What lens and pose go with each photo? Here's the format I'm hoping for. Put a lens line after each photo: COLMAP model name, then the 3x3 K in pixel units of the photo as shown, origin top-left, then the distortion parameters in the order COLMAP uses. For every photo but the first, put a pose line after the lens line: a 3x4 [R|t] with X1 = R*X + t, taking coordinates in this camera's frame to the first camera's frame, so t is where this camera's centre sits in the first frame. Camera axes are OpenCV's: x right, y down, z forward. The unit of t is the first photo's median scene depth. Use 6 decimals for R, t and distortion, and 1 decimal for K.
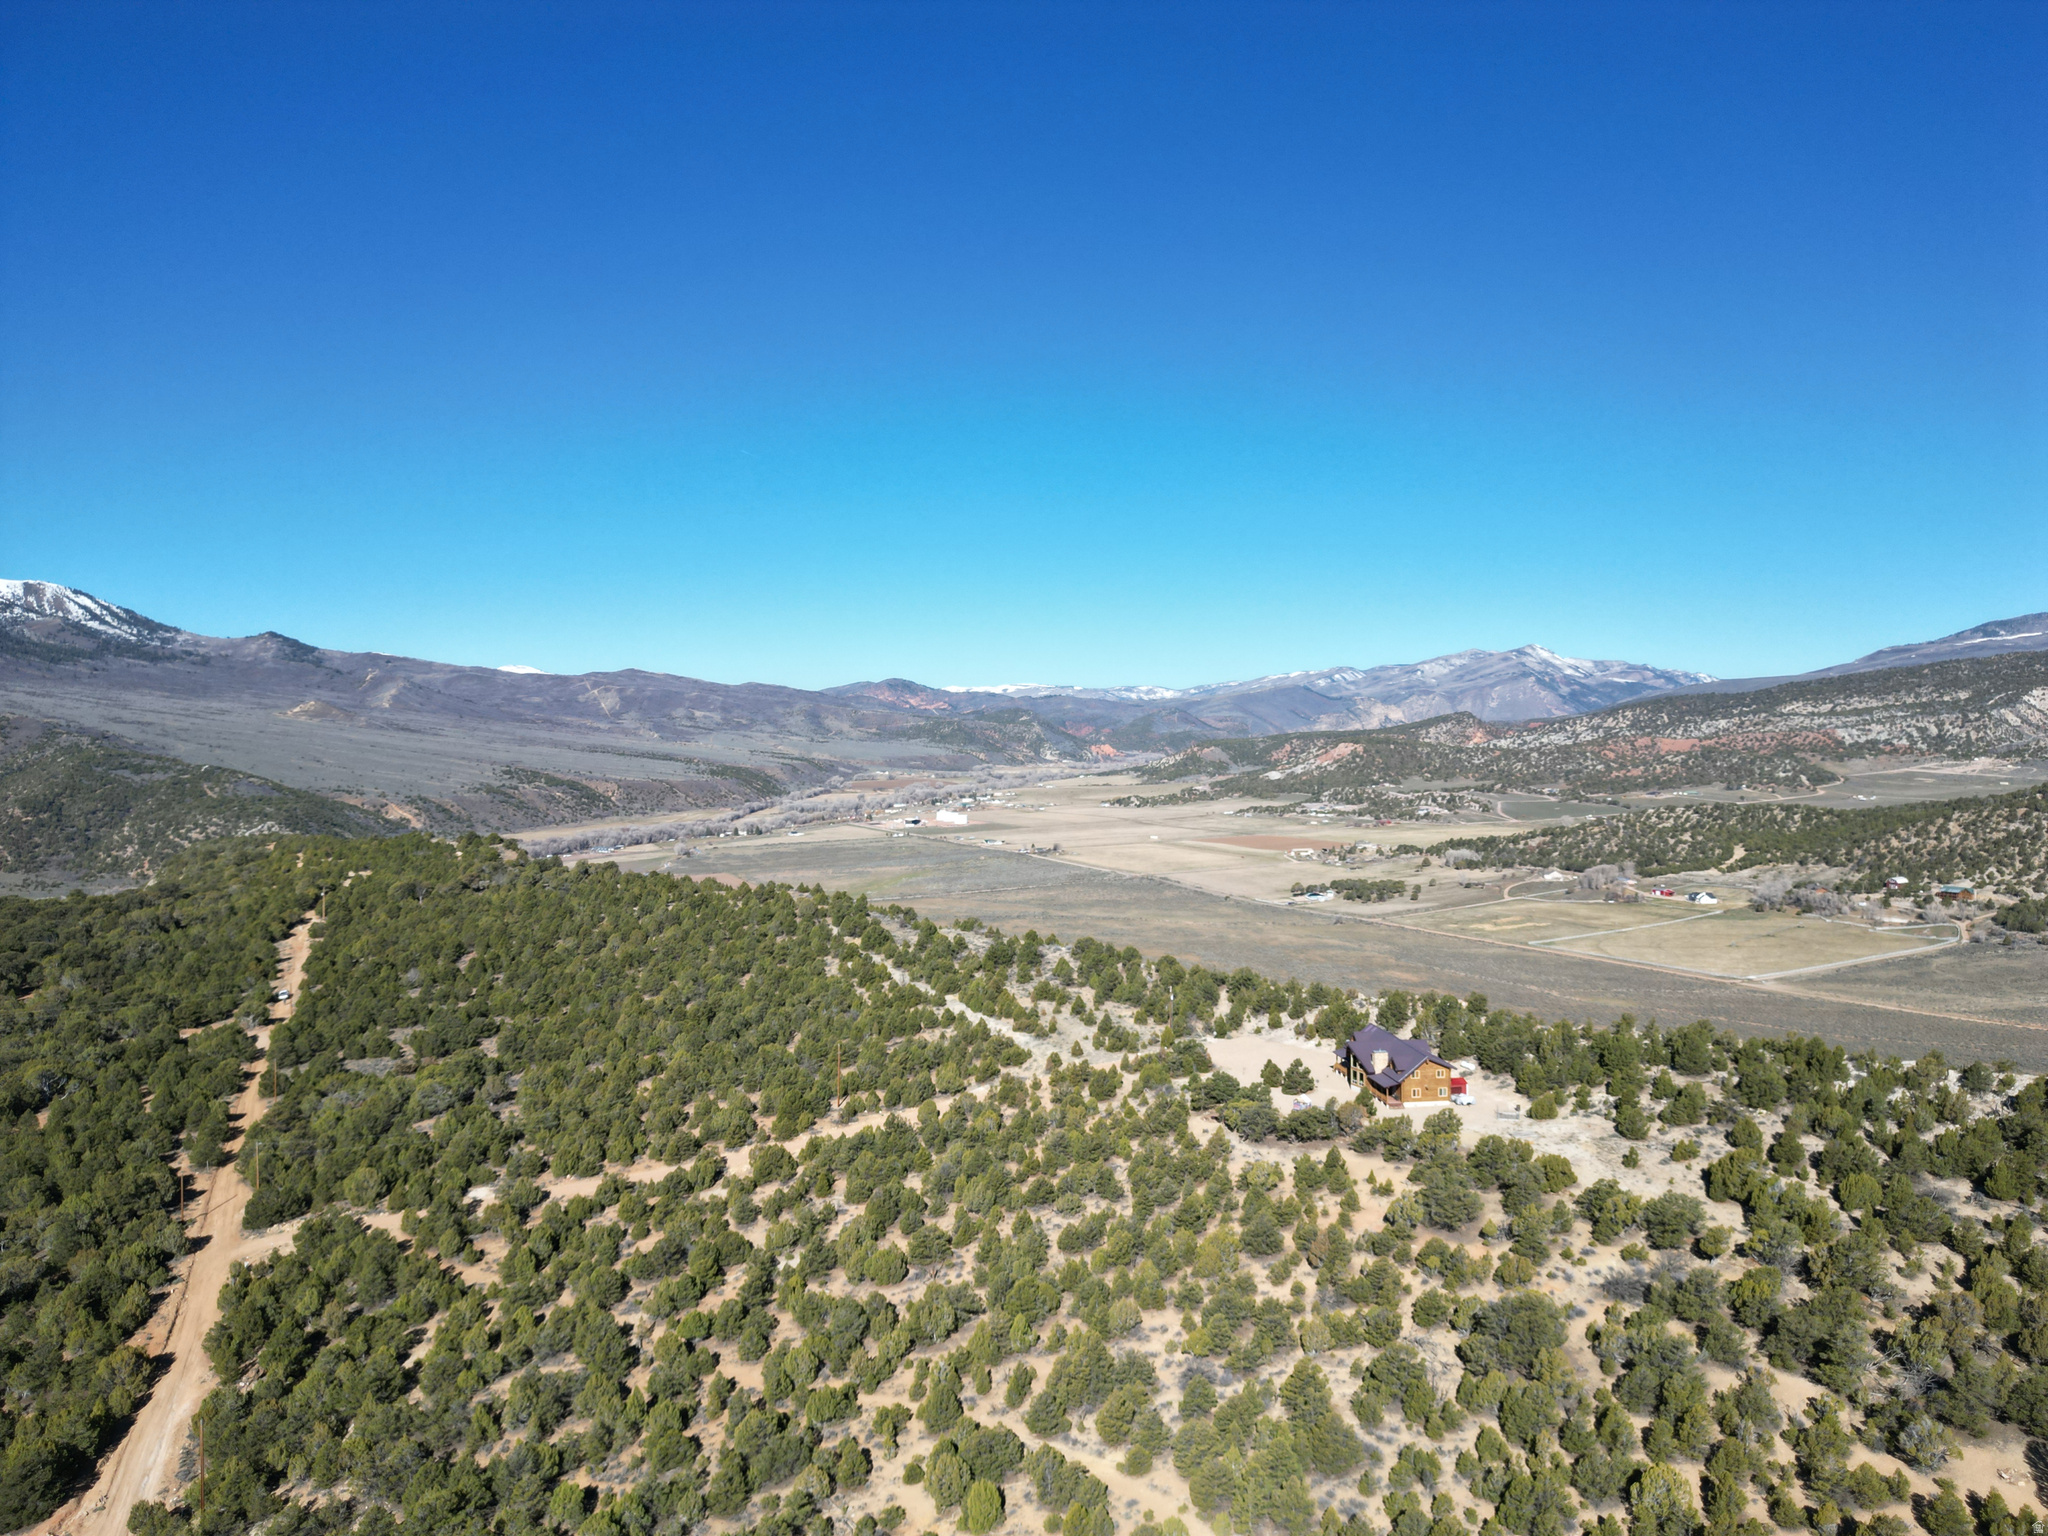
lens RADIAL K [[1437.9, 0, 1024.3], [0, 1437.9, 762.9], [0, 0, 1]] dist [0.069640, -0.065989]
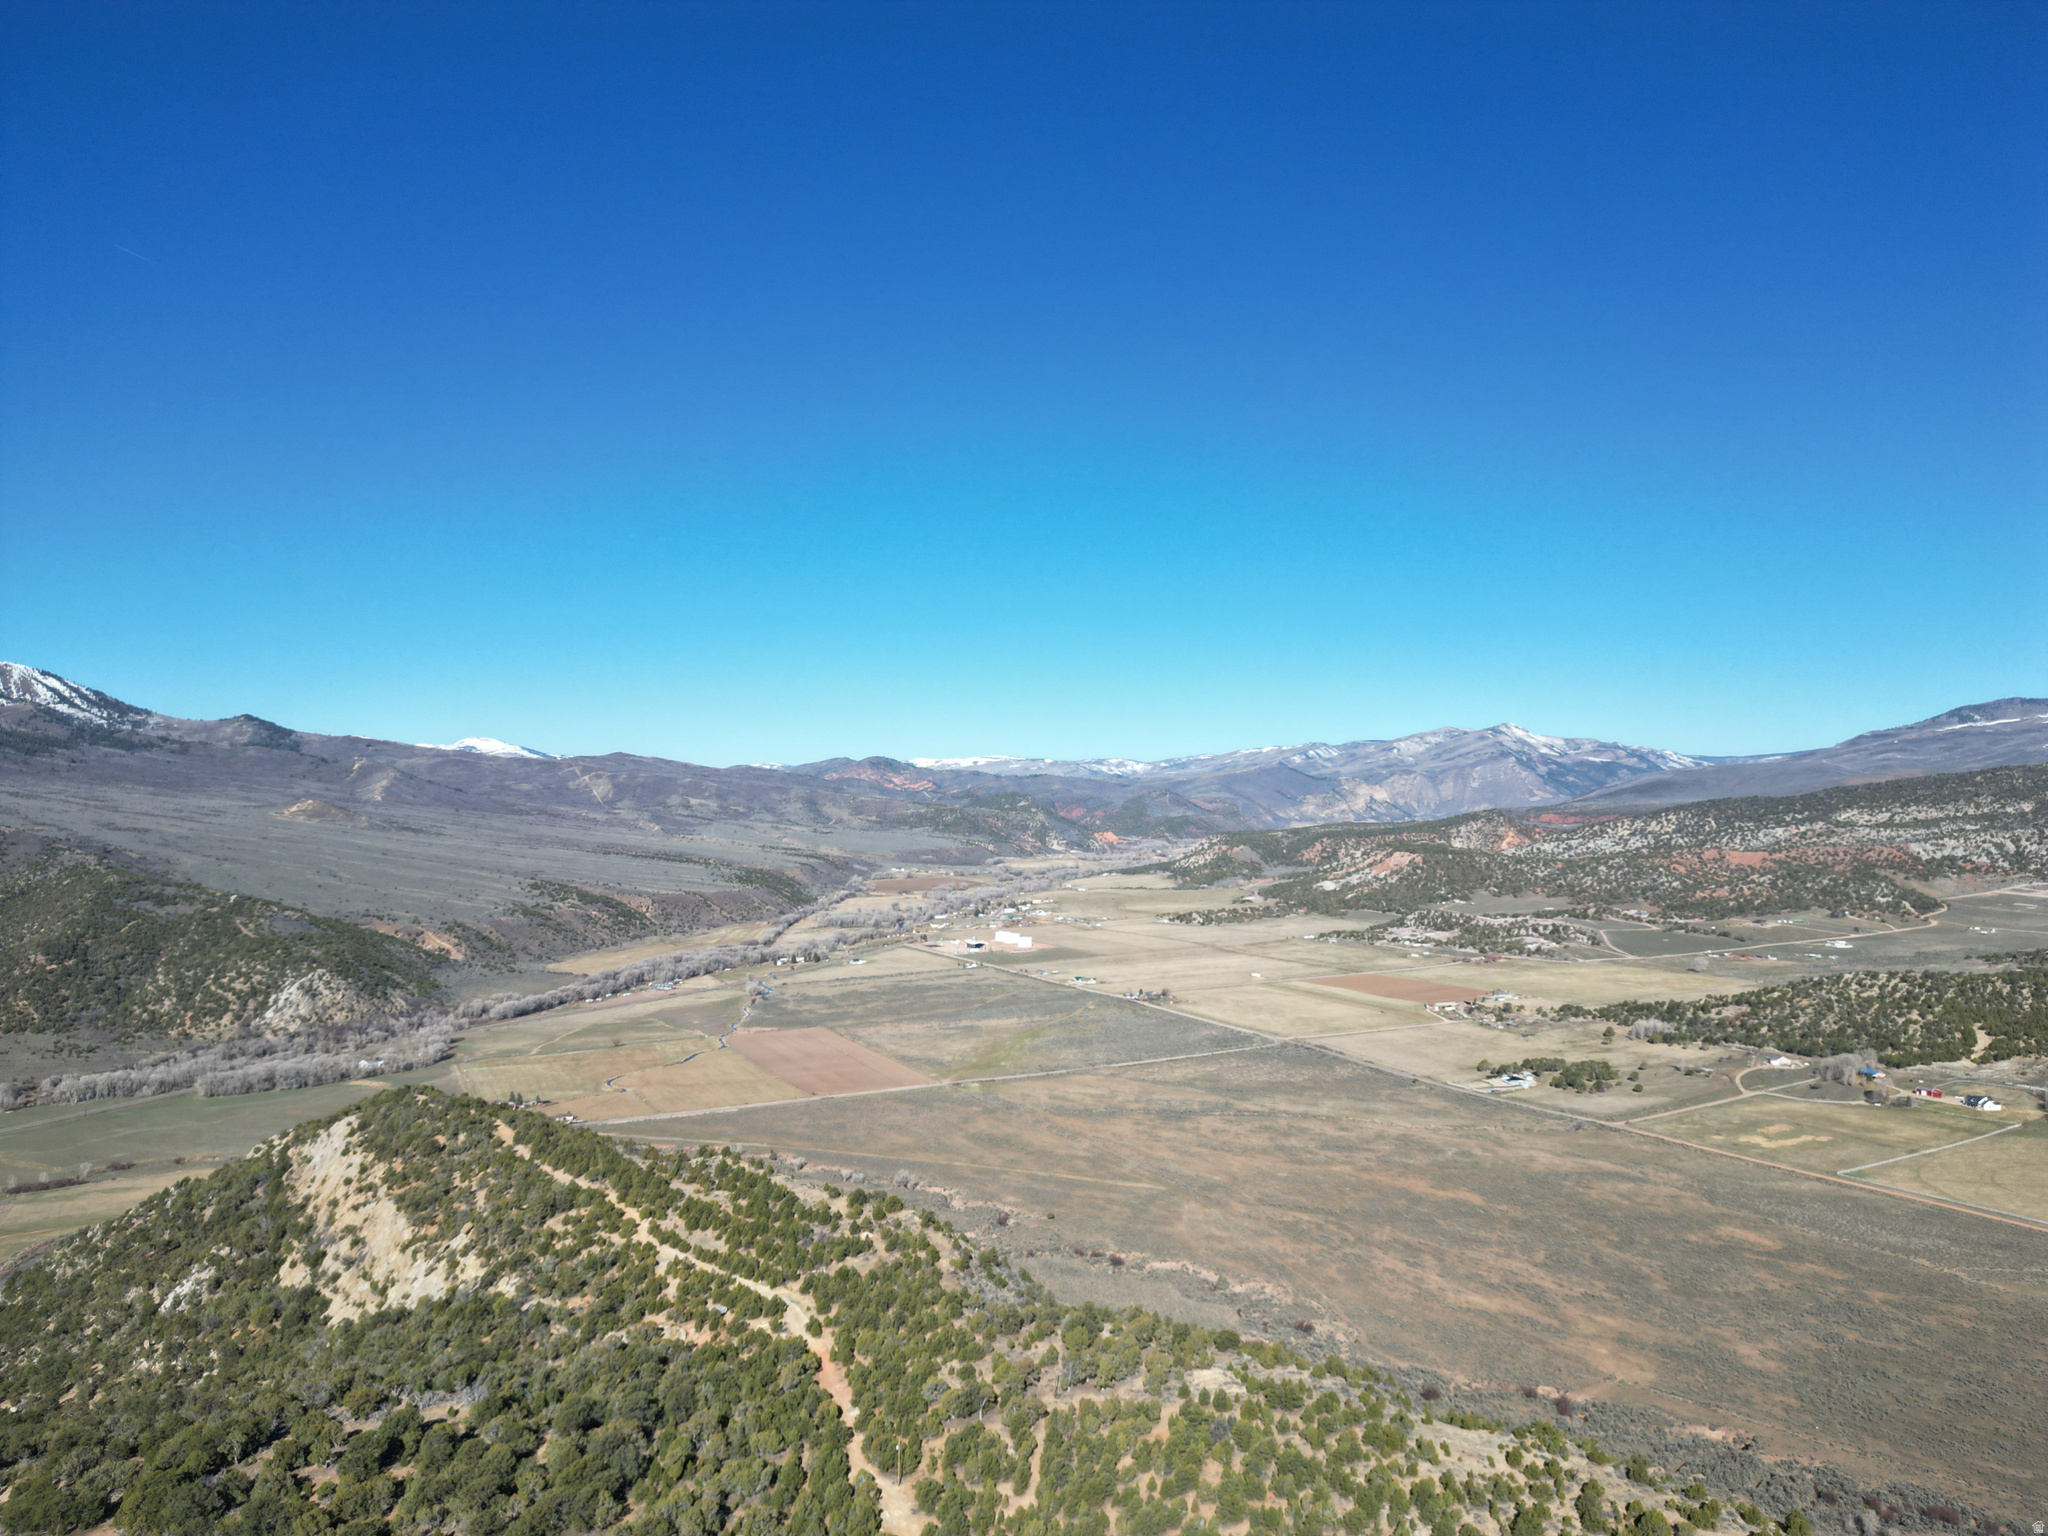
lens RADIAL K [[1437.9, 0, 1024.3], [0, 1437.9, 762.9], [0, 0, 1]] dist [0.069640, -0.065989]
pose [[0.999549, 0.003390, 0.029830, -0.083686], [-0.001998, 0.998914, -0.046553, -0.039614], [-0.029956, 0.046472, 0.998470, 0.051563]]
